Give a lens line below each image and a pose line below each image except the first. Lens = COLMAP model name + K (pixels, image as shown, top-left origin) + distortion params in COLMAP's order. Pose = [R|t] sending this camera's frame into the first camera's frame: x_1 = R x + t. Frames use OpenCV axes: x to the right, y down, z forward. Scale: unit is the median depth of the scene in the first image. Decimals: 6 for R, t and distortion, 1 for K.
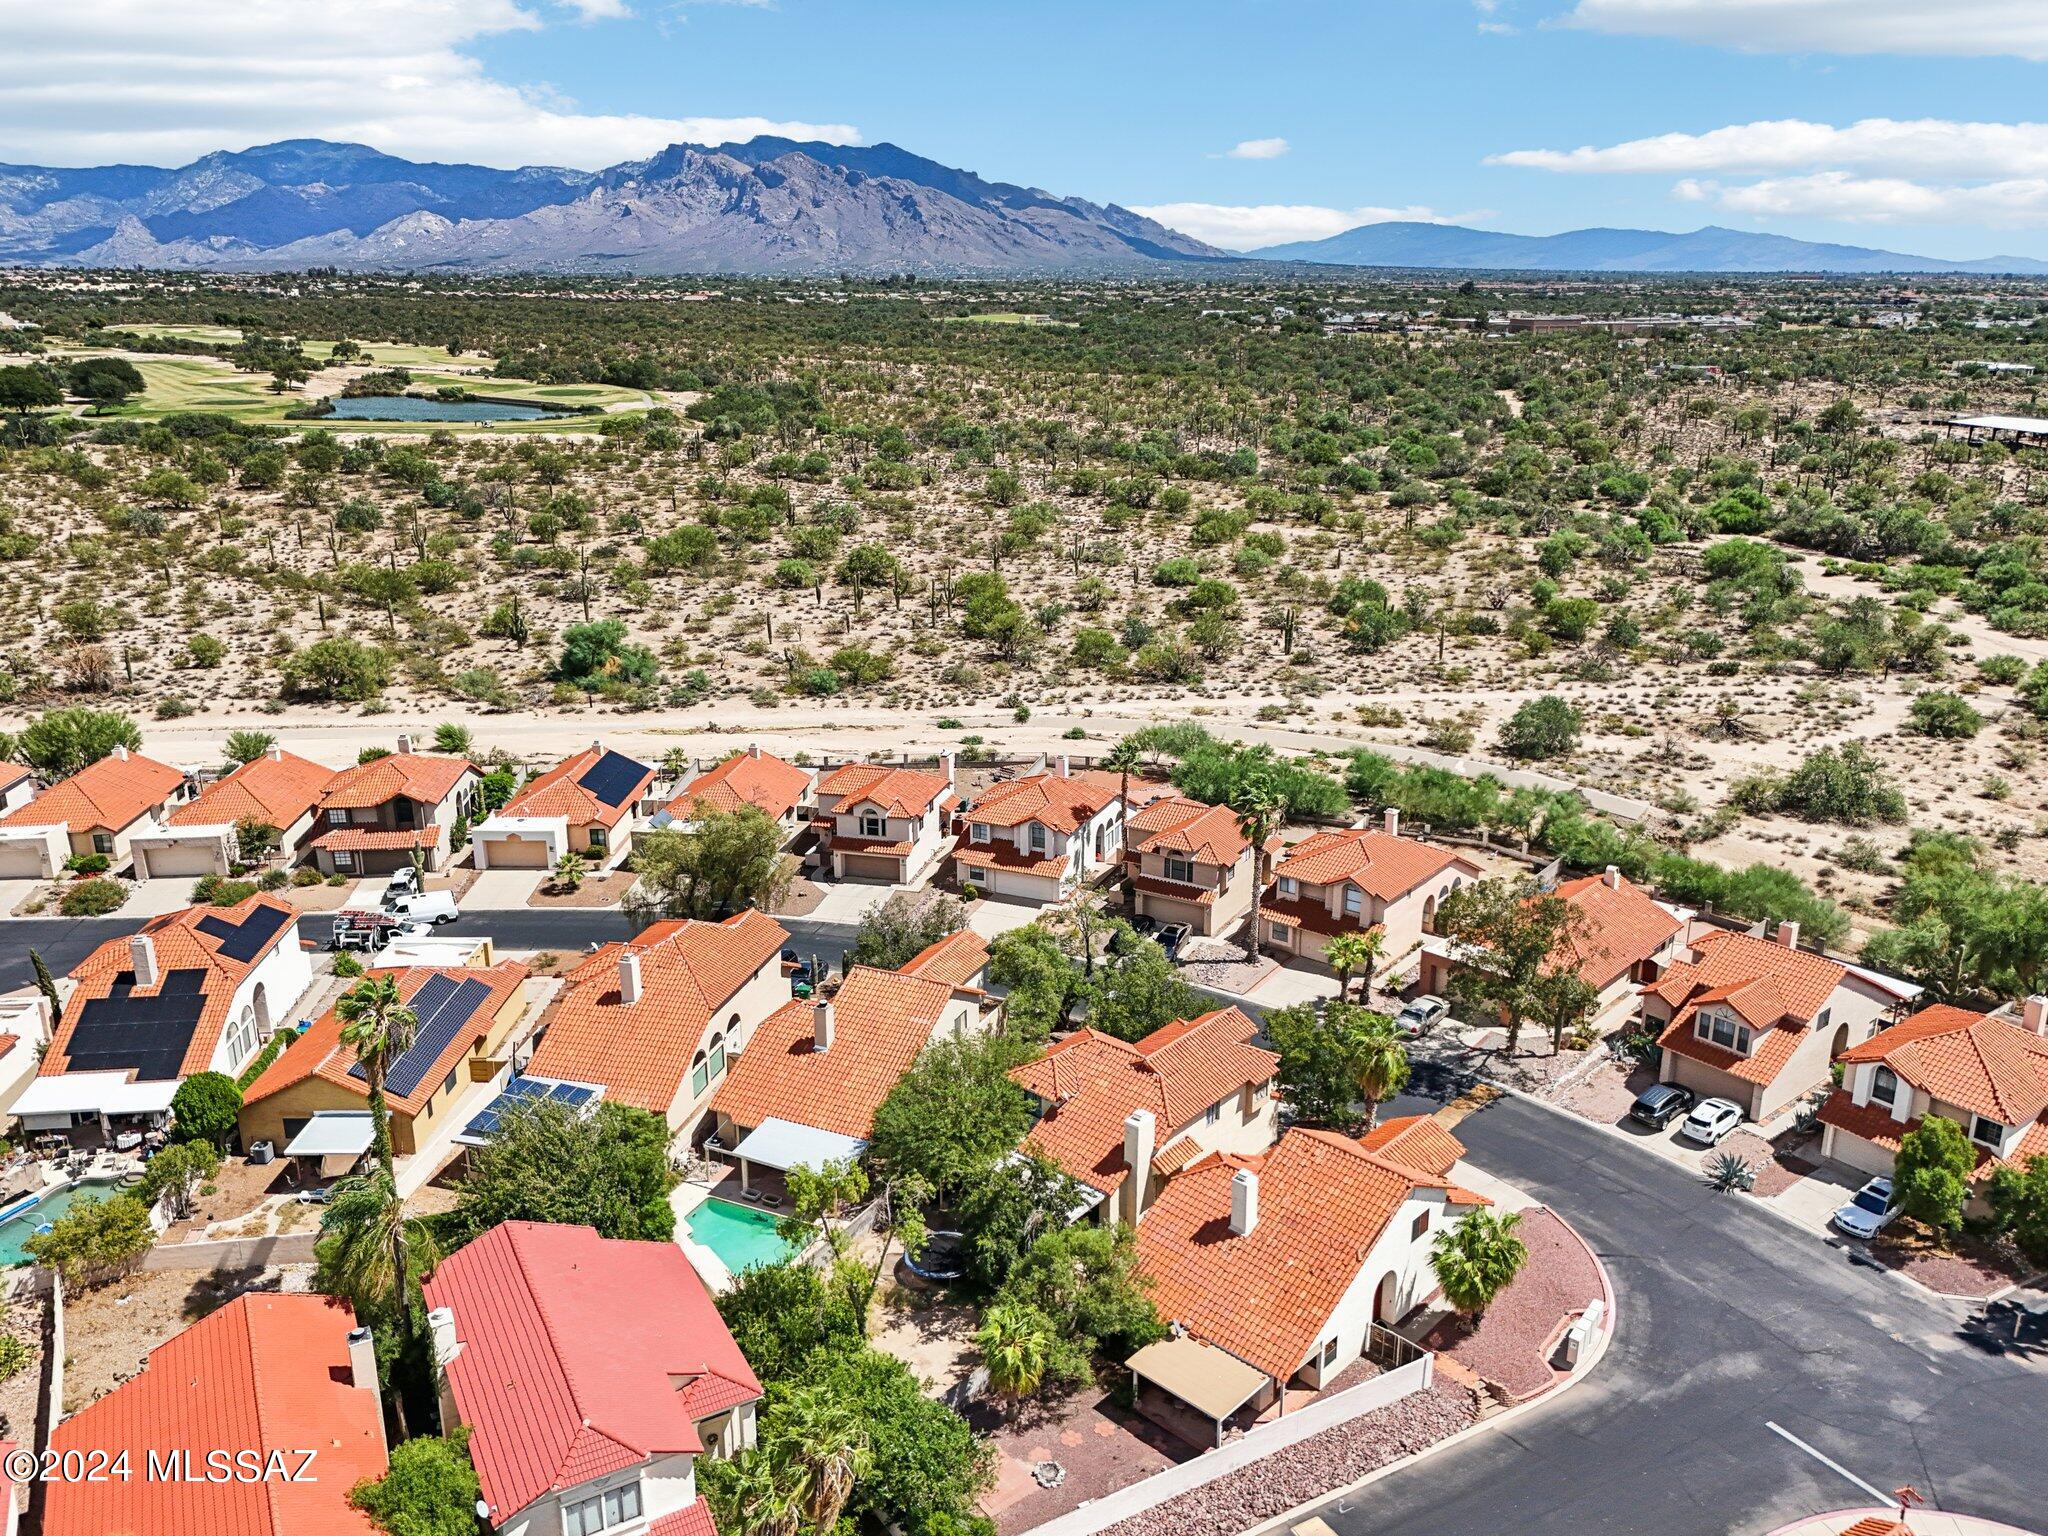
lens RADIAL K [[1510.2, 0, 1024.0], [0, 1510.2, 768.0], [0, 0, 1]] dist [0.066245, -0.077639]
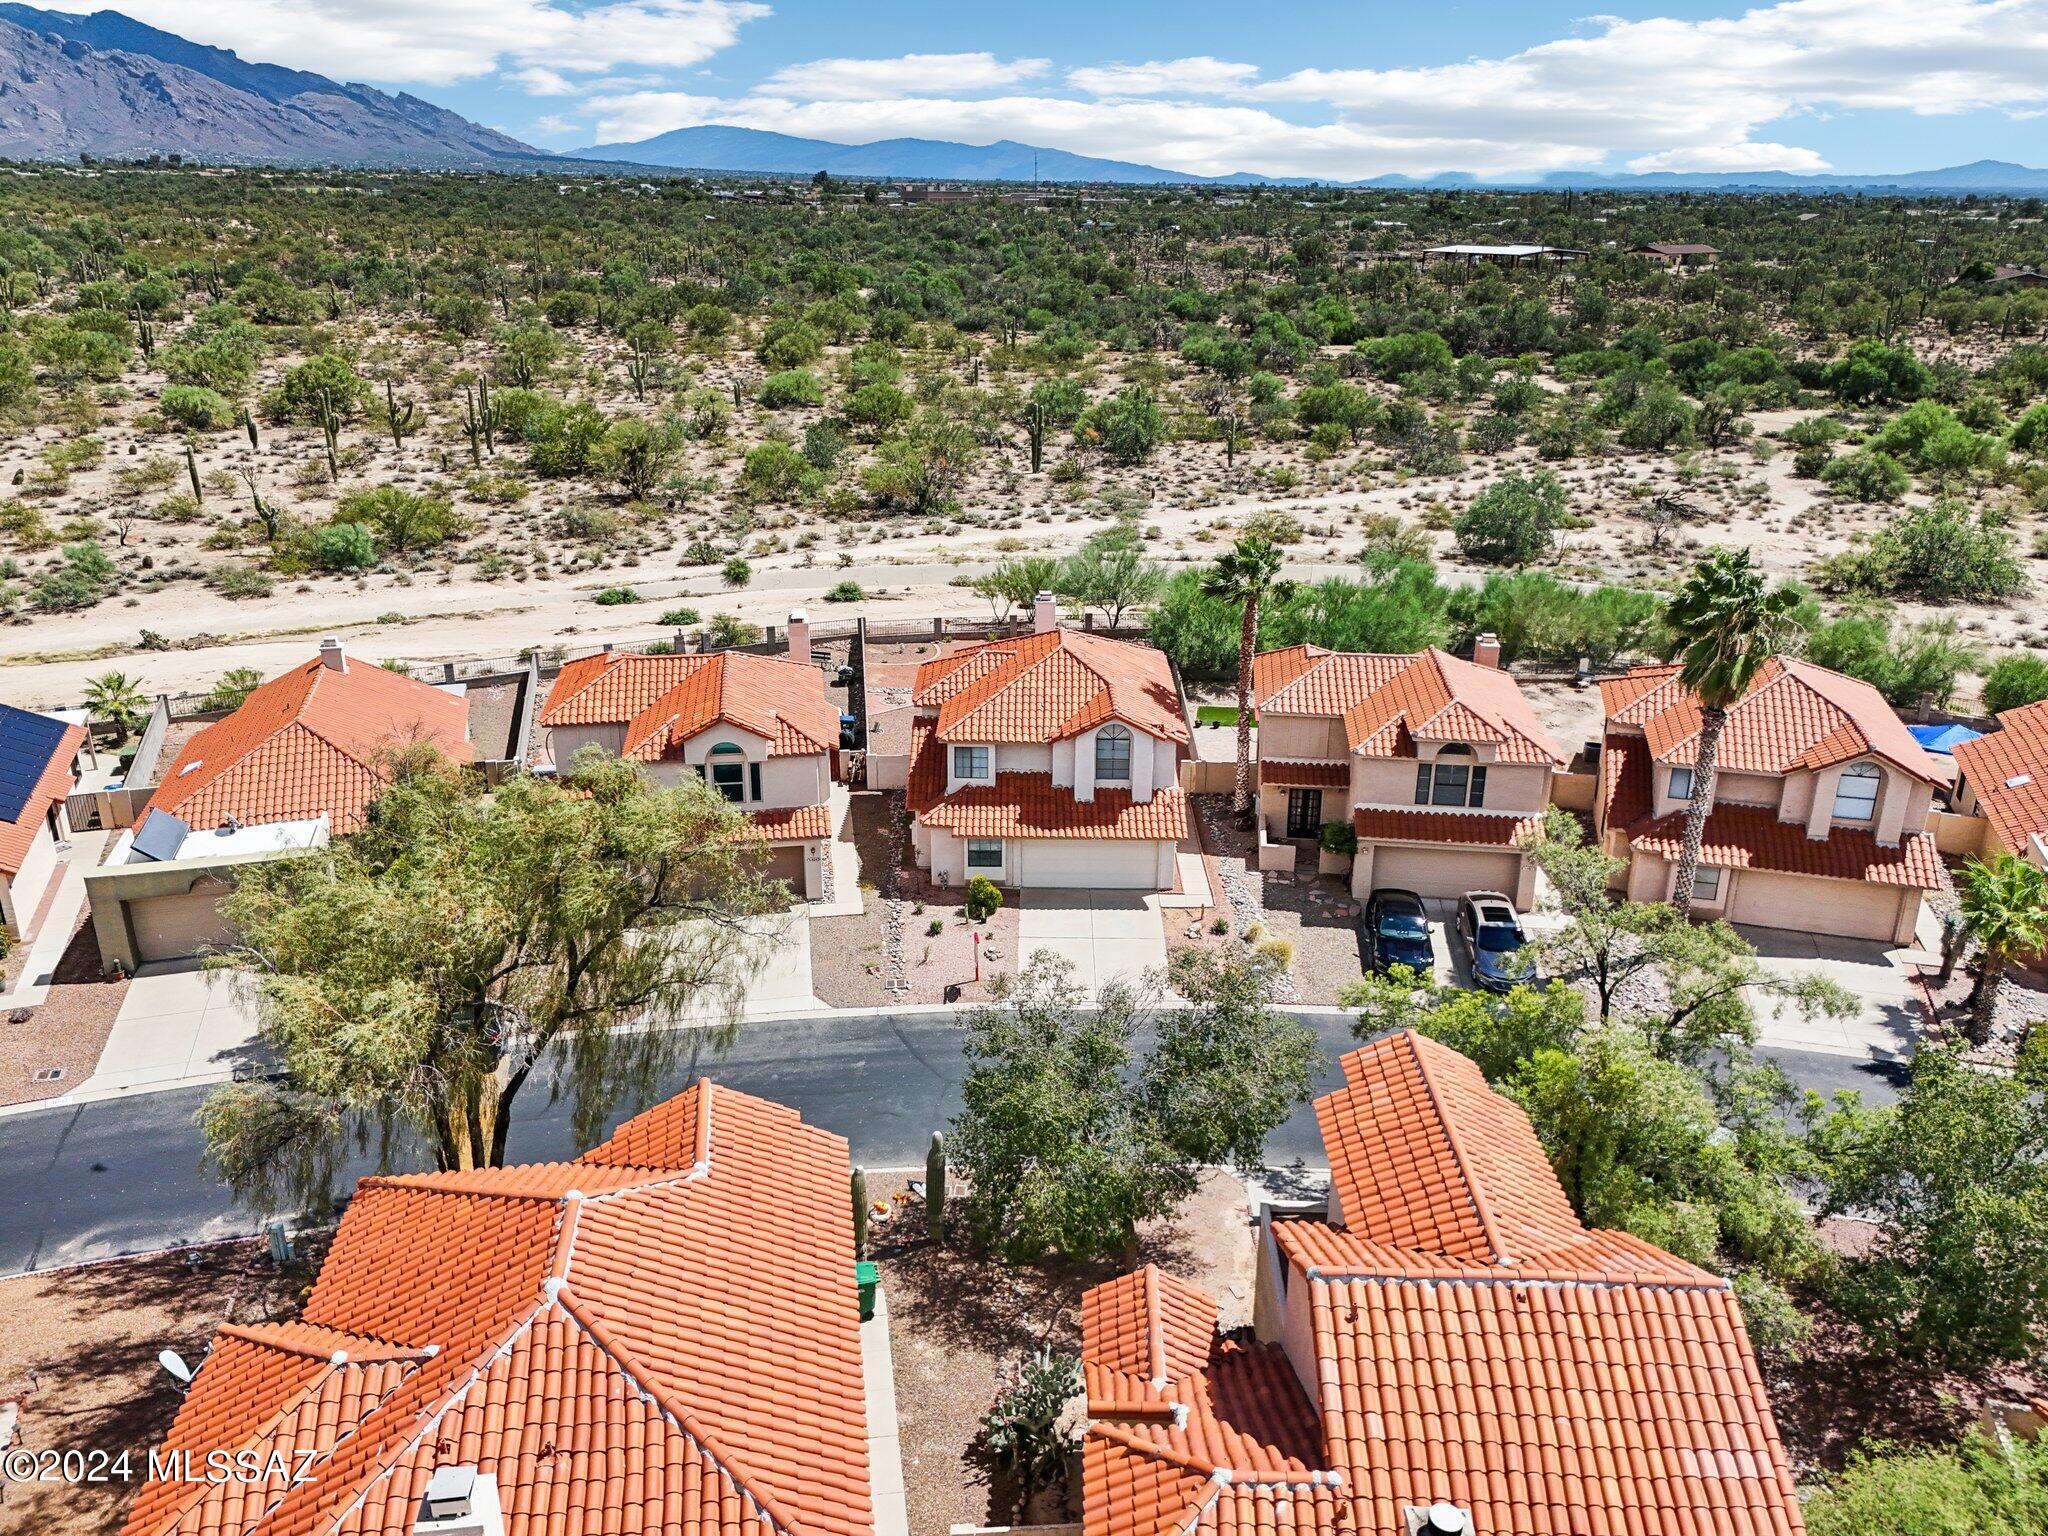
lens RADIAL K [[1510.2, 0, 1024.0], [0, 1510.2, 768.0], [0, 0, 1]] dist [0.066245, -0.077639]
pose [[0.918195, -0.129427, 0.374388, -0.157383], [0.107032, 0.991024, 0.080101, 0.007190], [-0.381394, -0.033477, 0.923806, 0.477459]]
